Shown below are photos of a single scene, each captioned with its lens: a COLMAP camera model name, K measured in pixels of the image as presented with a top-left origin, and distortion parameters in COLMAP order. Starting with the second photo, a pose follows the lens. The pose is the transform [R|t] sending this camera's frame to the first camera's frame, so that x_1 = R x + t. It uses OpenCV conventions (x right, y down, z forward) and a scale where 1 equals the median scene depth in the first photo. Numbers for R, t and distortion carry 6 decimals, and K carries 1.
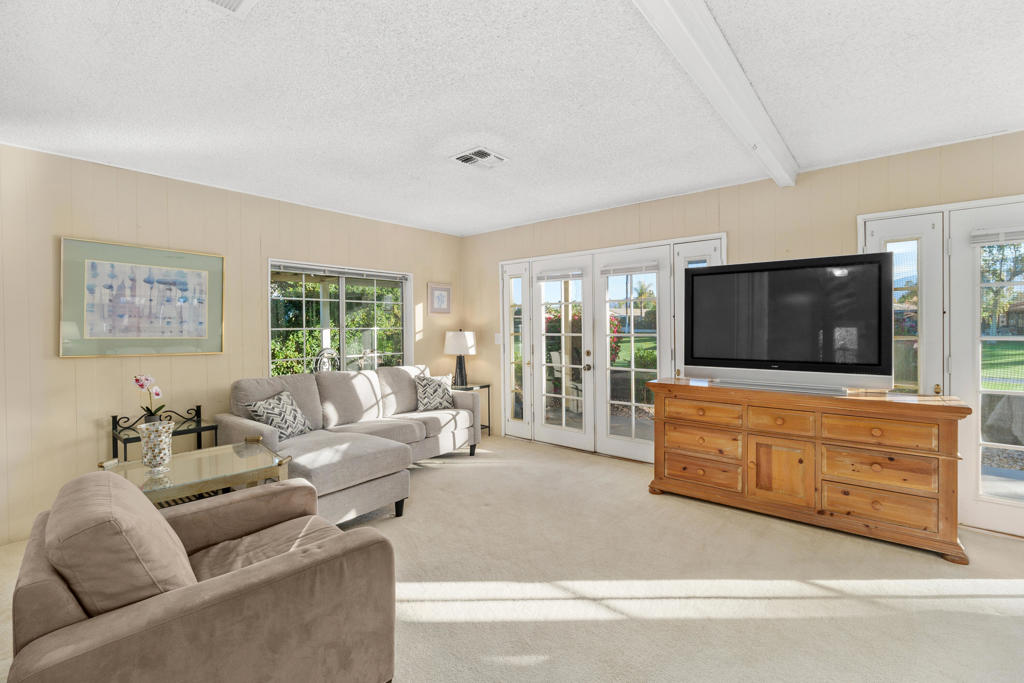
lens RADIAL K [[459.9, 0, 511.4], [0, 459.9, 338.4], [0, 0, 1]] dist [-0.001981, -0.000142]
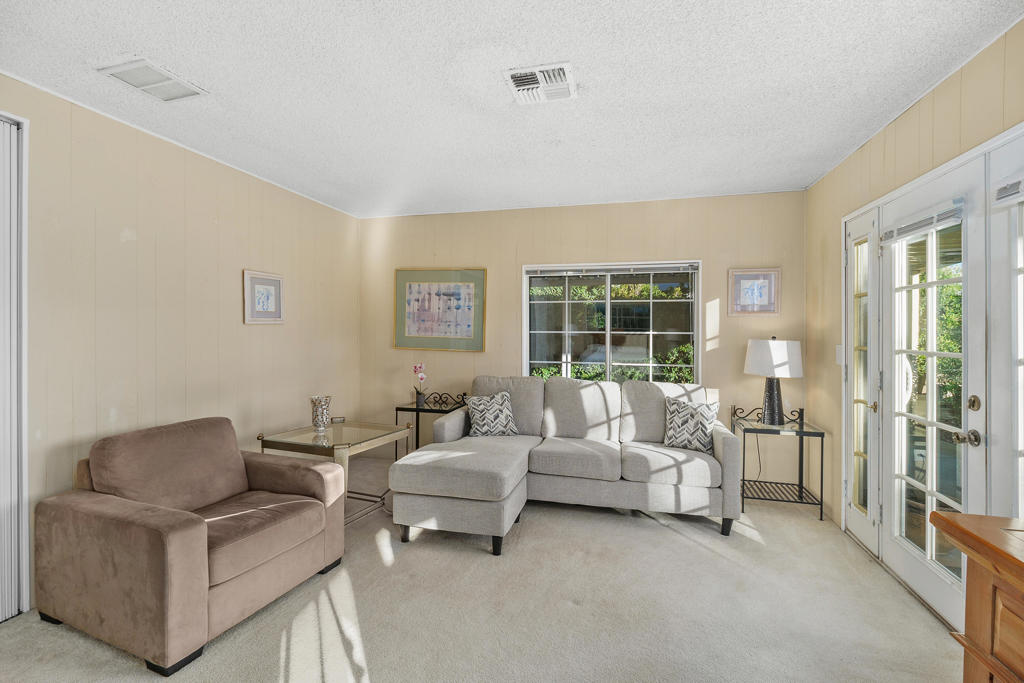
lens RADIAL K [[453.5, 0, 523.7], [0, 453.5, 335.4], [0, 0, 1]] dist [-0.003273, -0.000314]
pose [[0.417600, 0.021696, -0.908372, 0.393081], [-0.033545, 0.999402, 0.008448, -0.018613], [0.908011, 0.026943, 0.418078, 0.513993]]
